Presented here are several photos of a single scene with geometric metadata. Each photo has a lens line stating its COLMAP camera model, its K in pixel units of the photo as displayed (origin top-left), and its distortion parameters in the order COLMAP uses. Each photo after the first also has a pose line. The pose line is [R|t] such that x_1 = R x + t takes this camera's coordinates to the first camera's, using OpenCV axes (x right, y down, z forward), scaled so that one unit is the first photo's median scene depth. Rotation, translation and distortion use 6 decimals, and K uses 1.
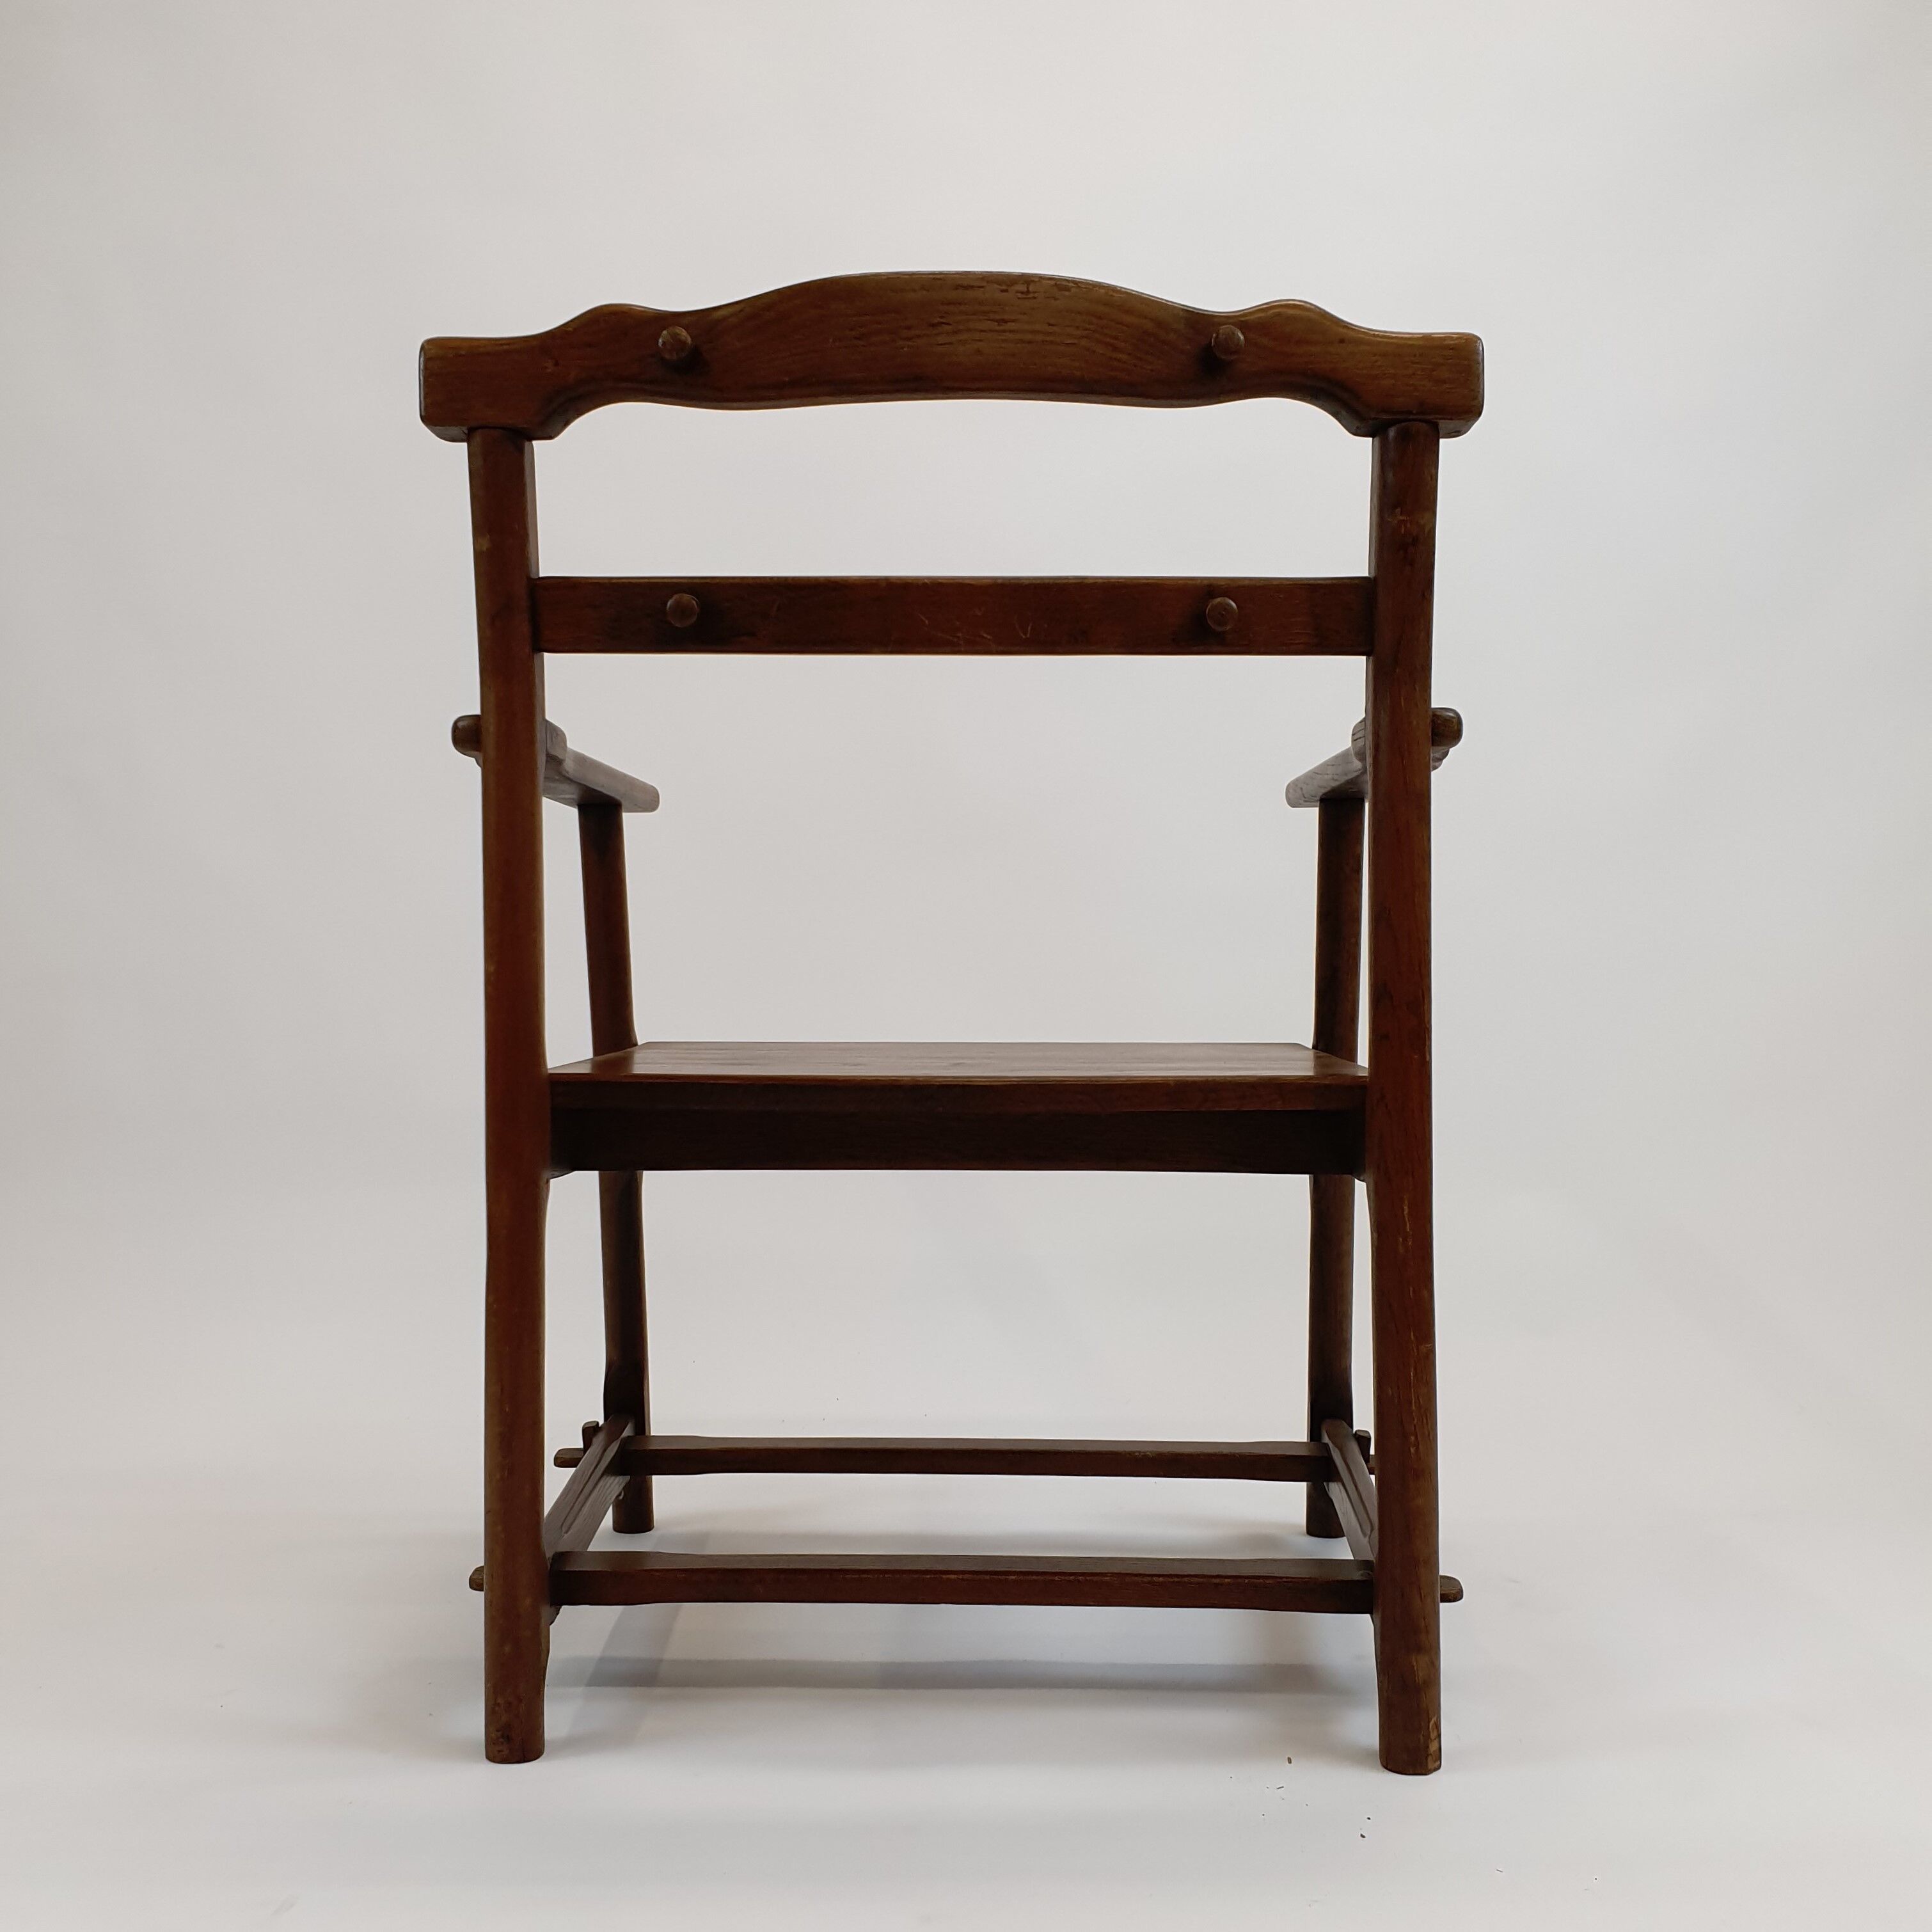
lens RADIAL K [[1901.9, 0, 970.7], [0, 1901.9, 963.8], [0, 0, 1]] dist [0.072295, 0.000000]
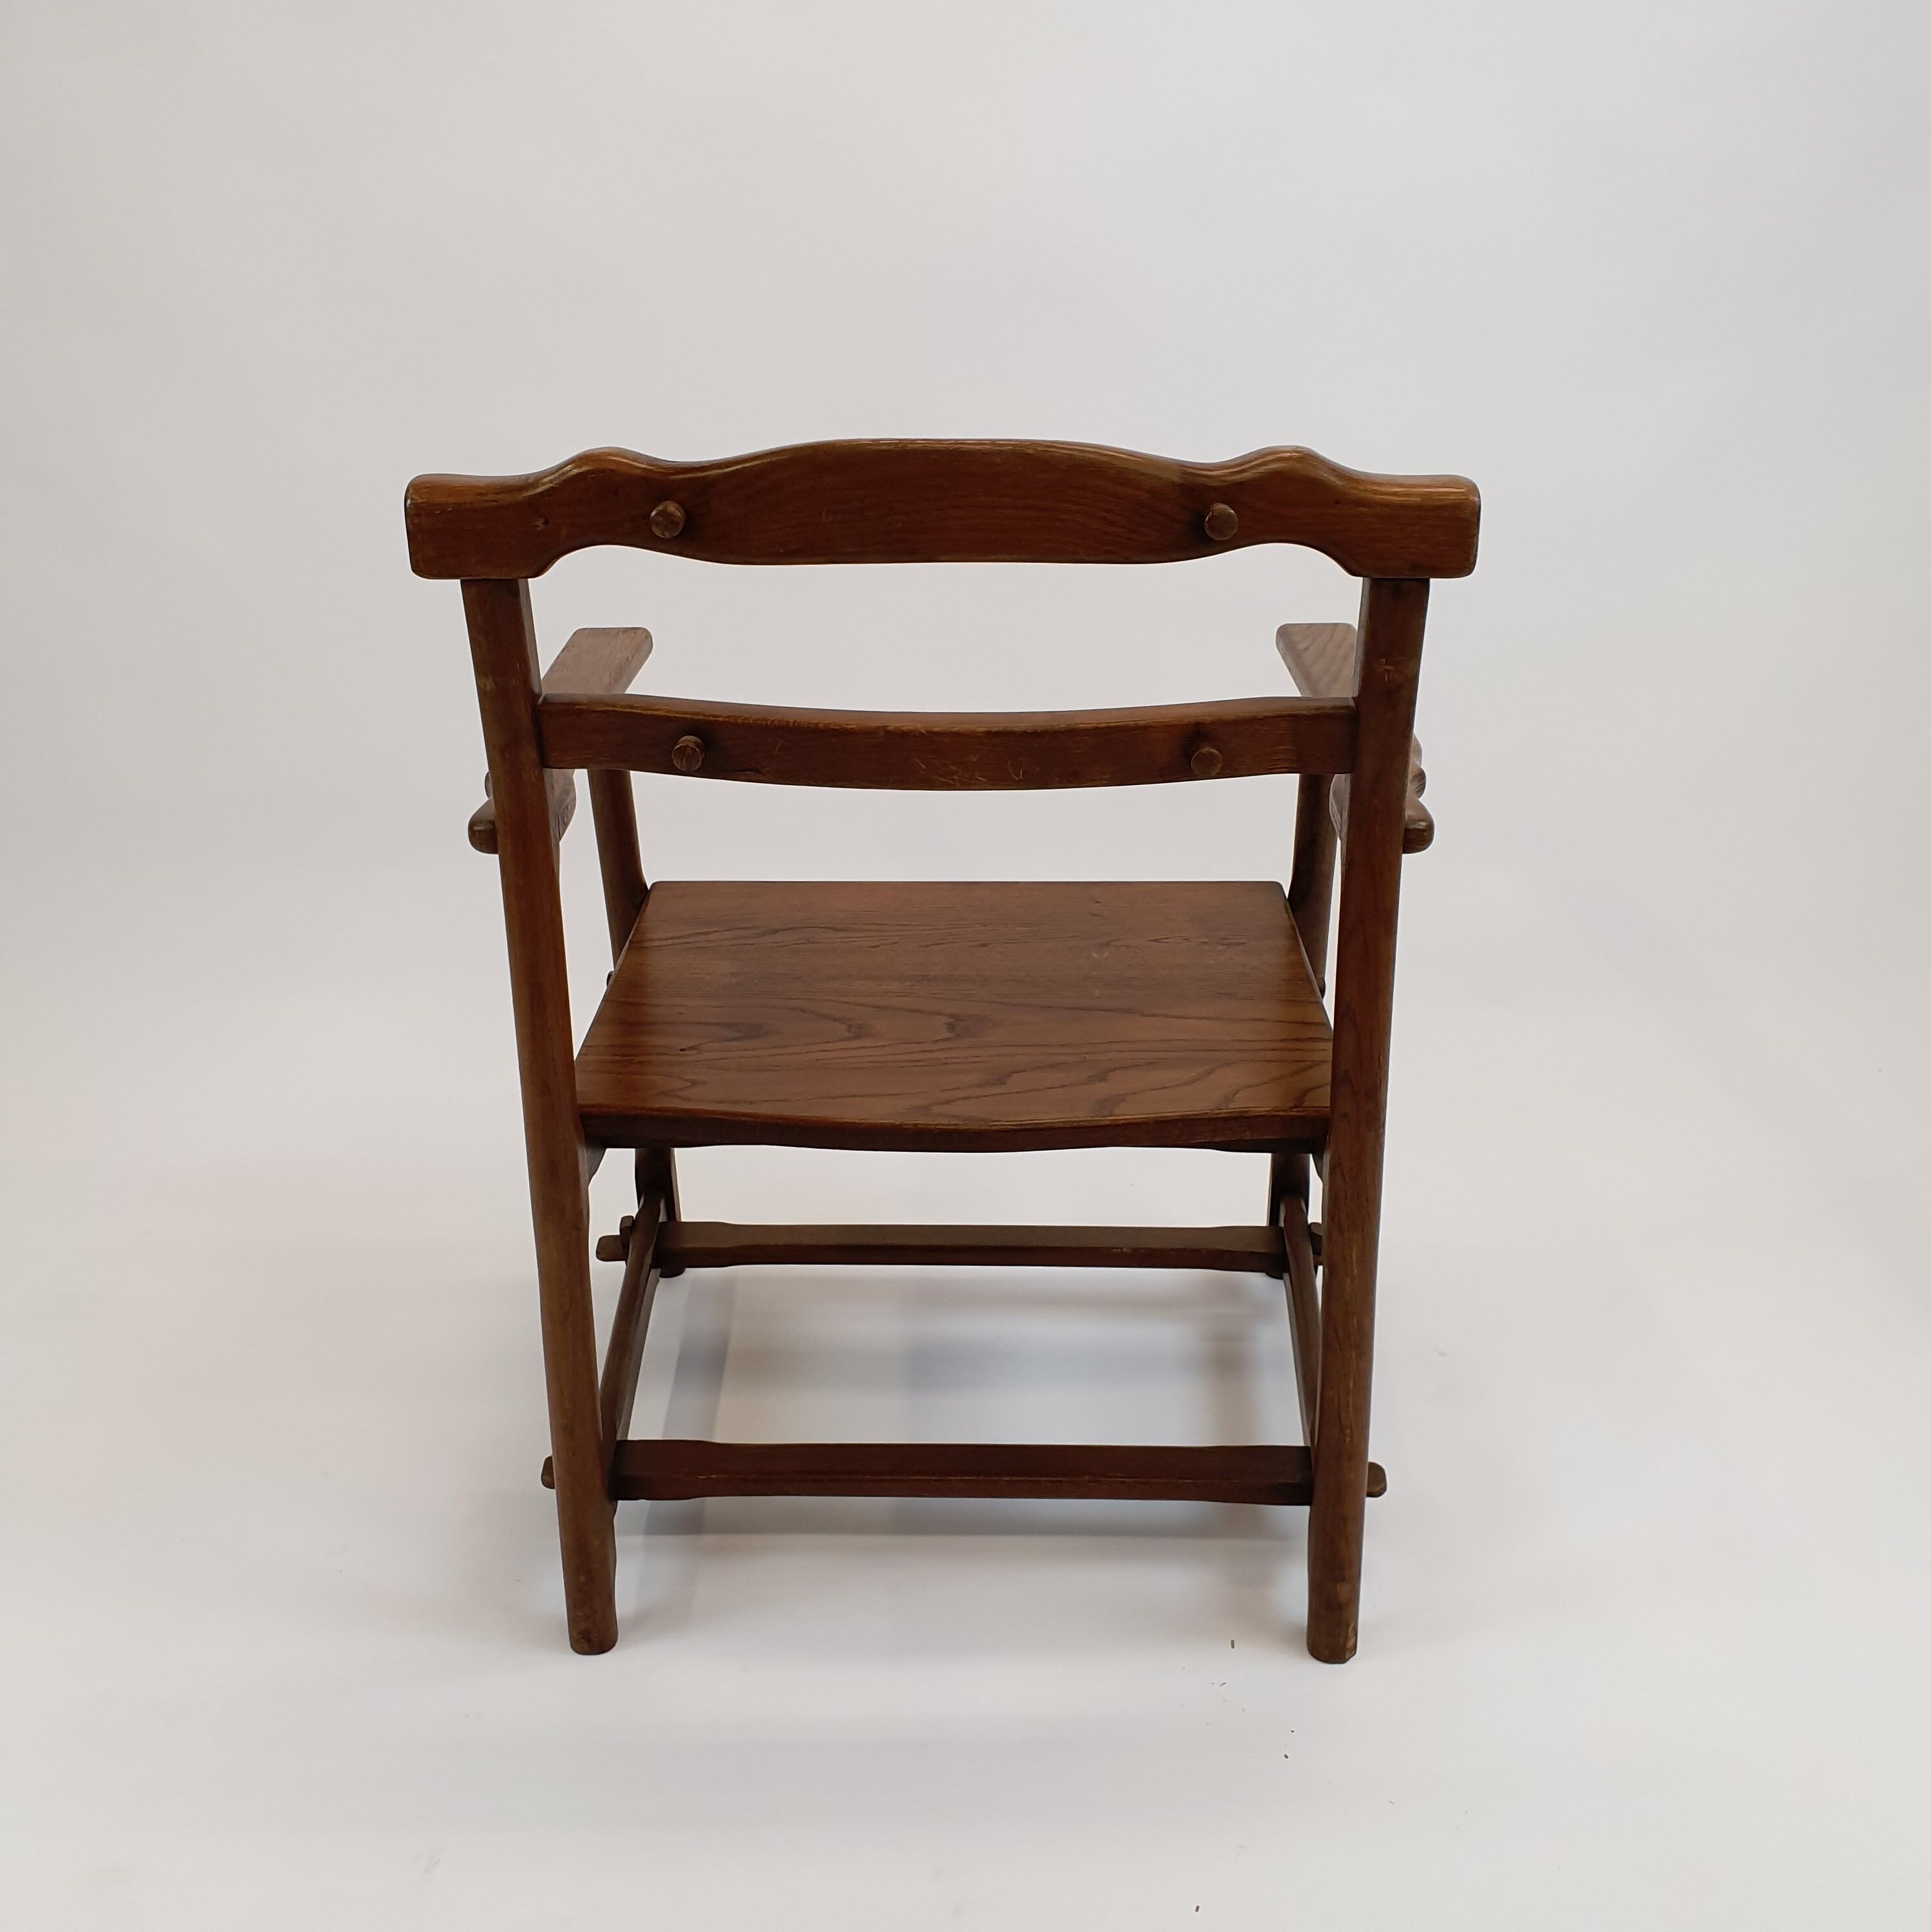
lens RADIAL K [[1901.8, 0, 988.5], [0, 1901.8, 893.8], [0, 0, 1]] dist [0.072295, 0.000000]
pose [[0.999896, -0.006396, 0.012904, -0.001589], [0.001989, 0.948726, 0.316093, -0.428240], [-0.014264, -0.316034, 0.948640, -0.000940]]
